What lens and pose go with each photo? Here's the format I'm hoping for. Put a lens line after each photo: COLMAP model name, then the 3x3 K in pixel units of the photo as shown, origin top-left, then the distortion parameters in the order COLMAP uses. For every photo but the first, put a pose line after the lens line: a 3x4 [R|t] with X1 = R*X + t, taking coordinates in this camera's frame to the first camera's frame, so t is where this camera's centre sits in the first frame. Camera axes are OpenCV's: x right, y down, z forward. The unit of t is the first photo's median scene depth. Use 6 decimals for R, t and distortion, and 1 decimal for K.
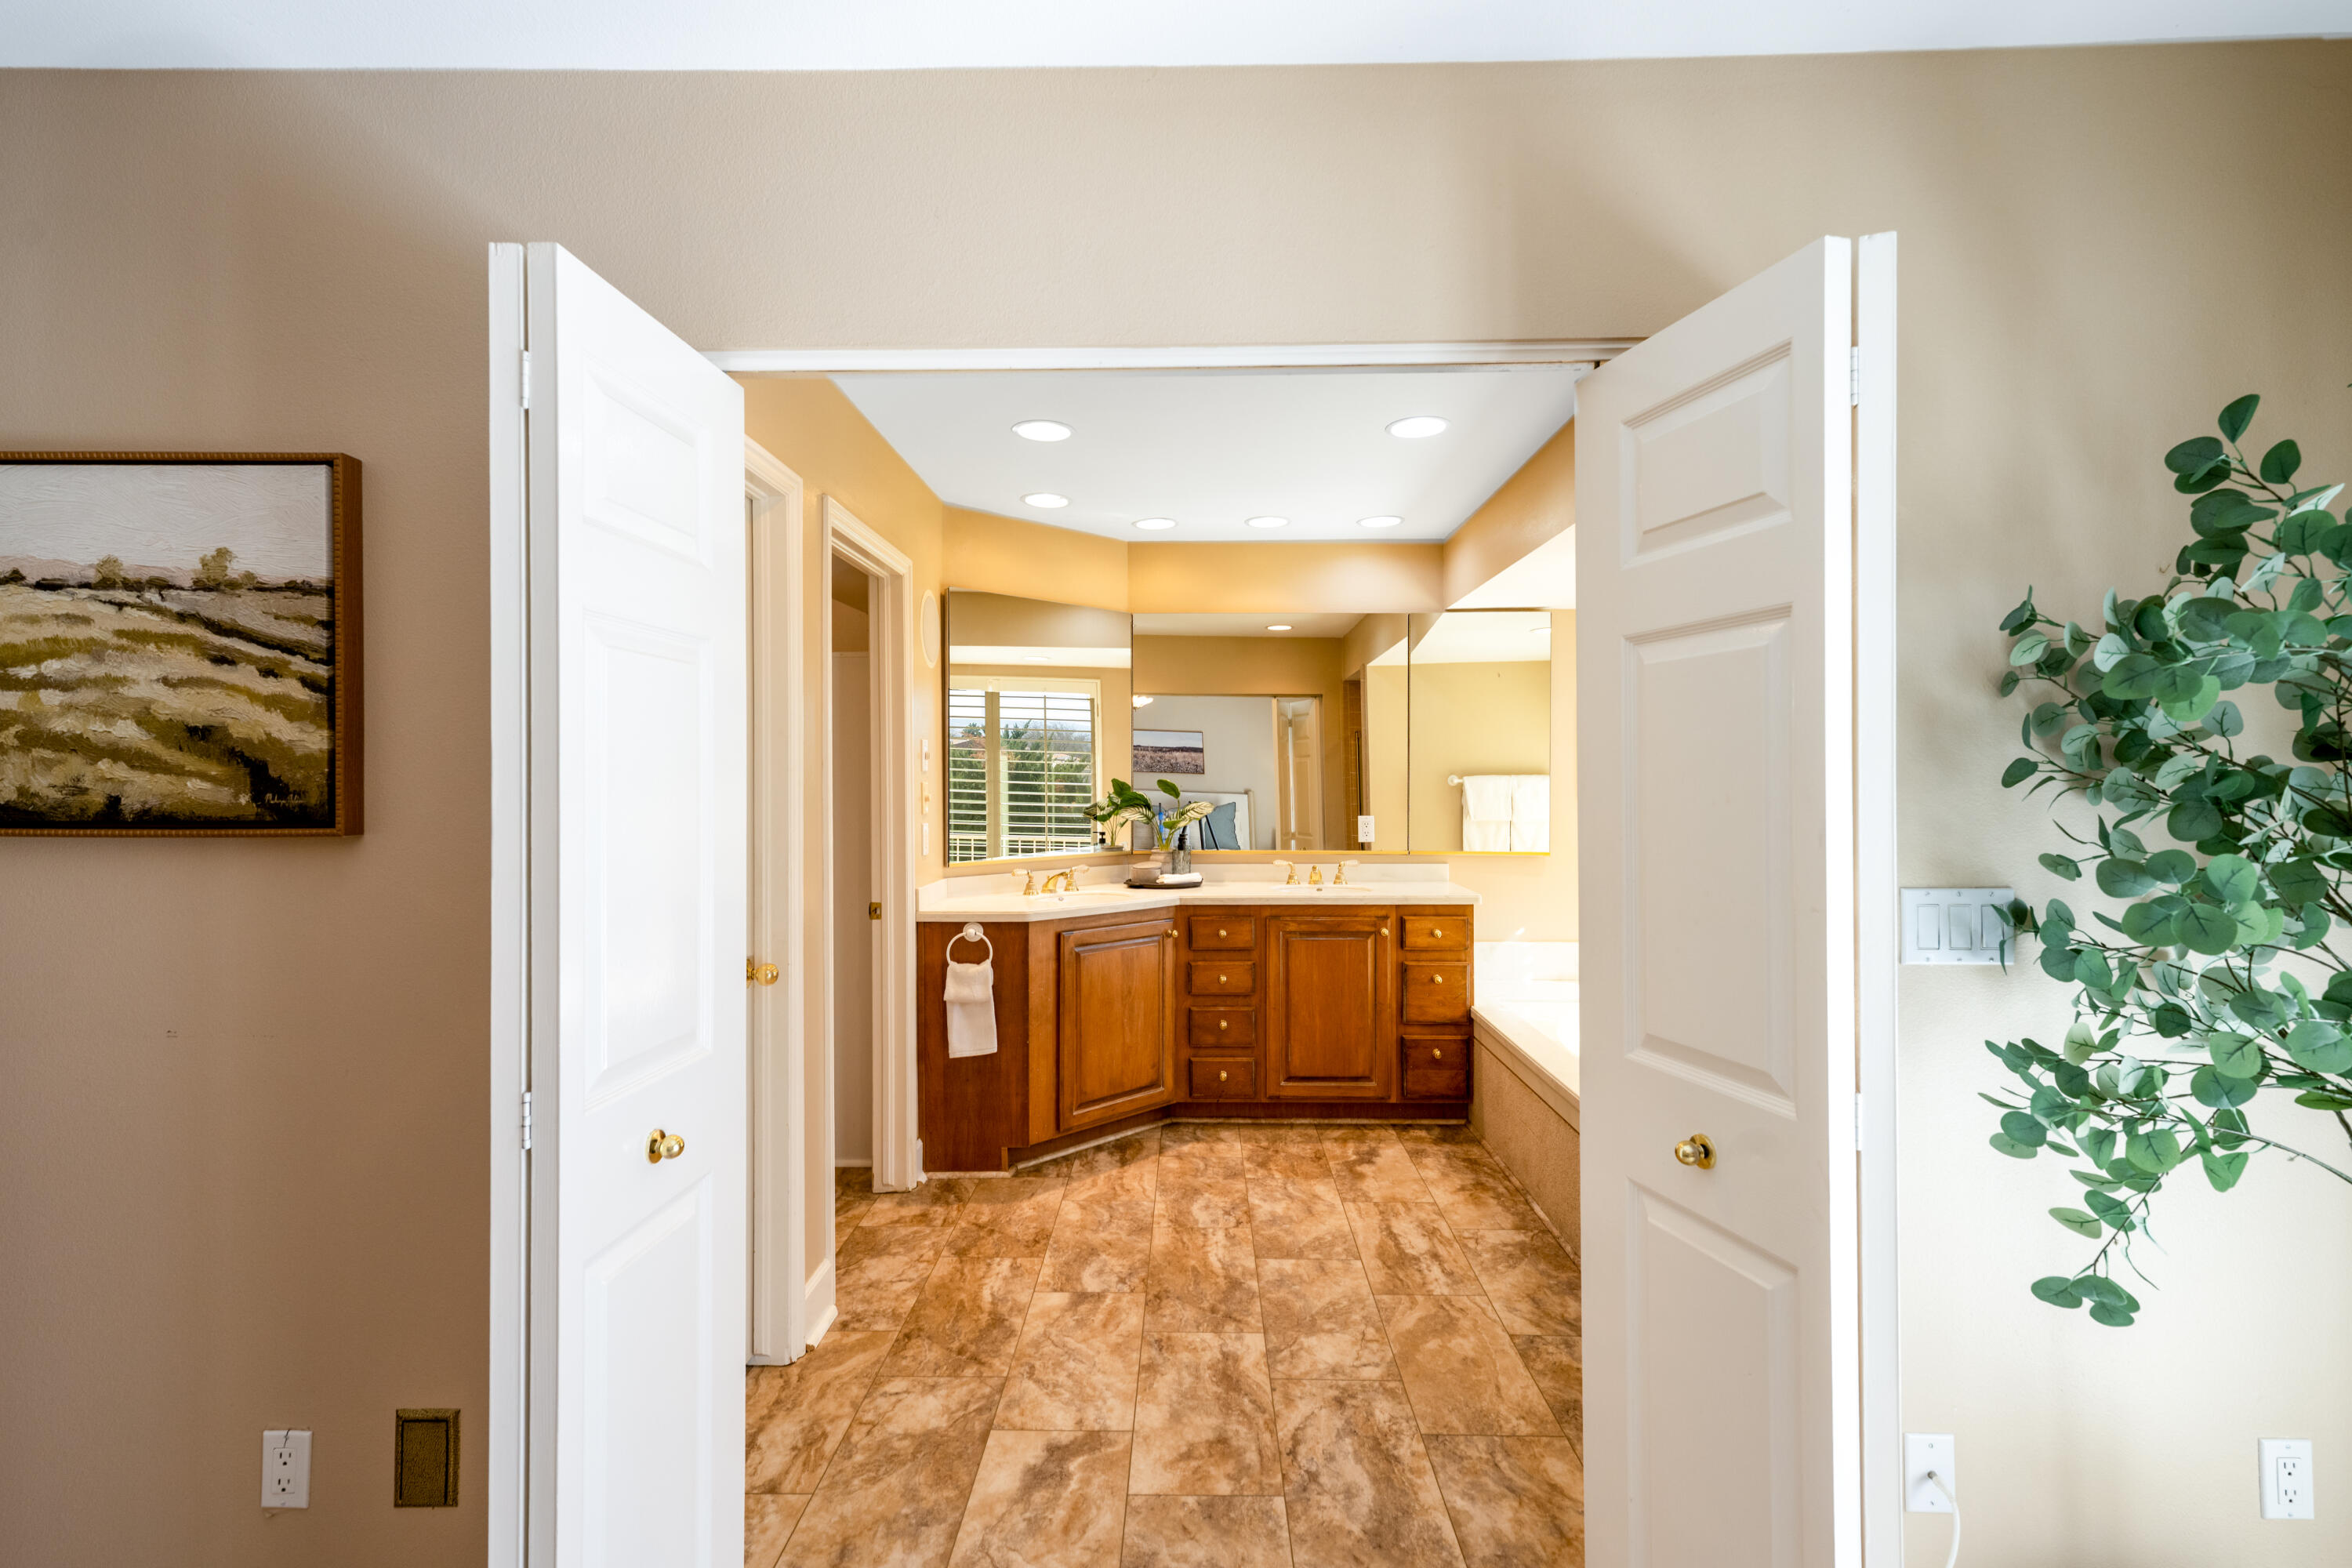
lens RADIAL K [[1104.4, 0, 1176.0], [0, 1104.4, 784.0], [0, 0, 1]] dist [0.000841, 0.000039]
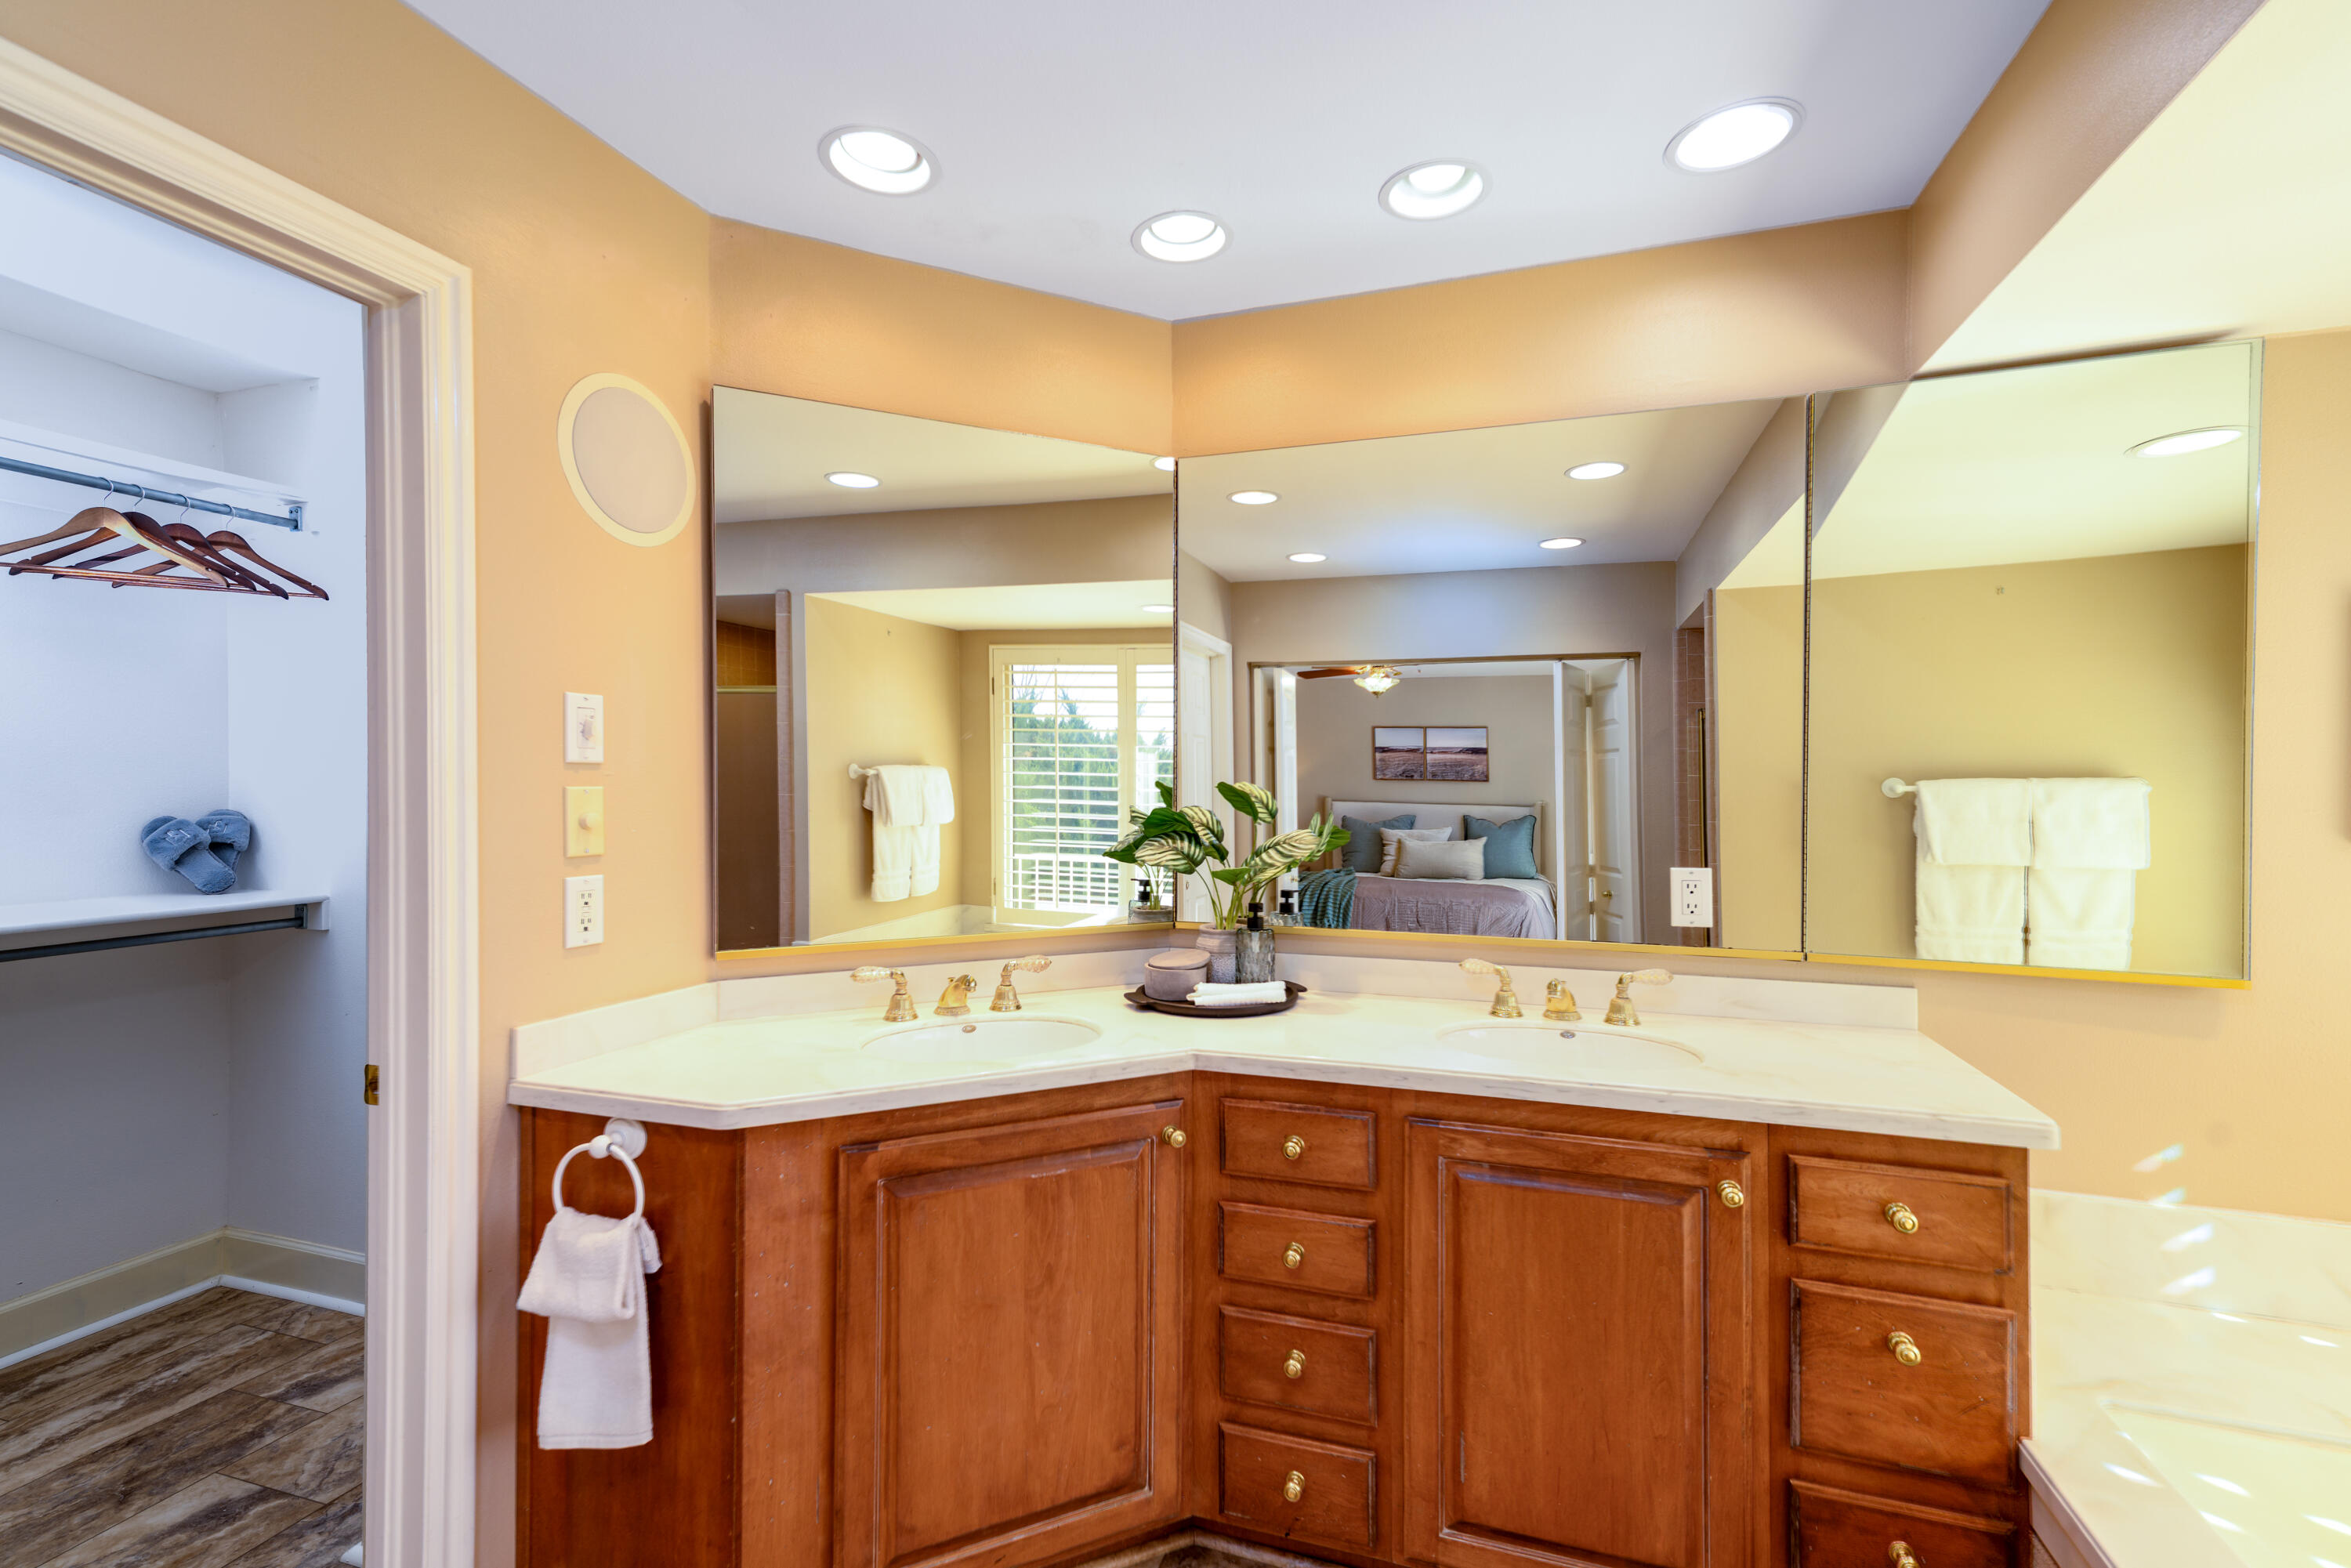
lens RADIAL K [[1129.4, 0, 1075.3], [0, 1129.4, 789.6], [0, 0, 1]] dist [0.013871, 0.000315]
pose [[0.937249, 0.004140, -0.348636, 0.113861], [-0.004253, 0.999991, 0.000440, -0.001415], [0.348635, 0.001071, 0.937258, 0.561355]]
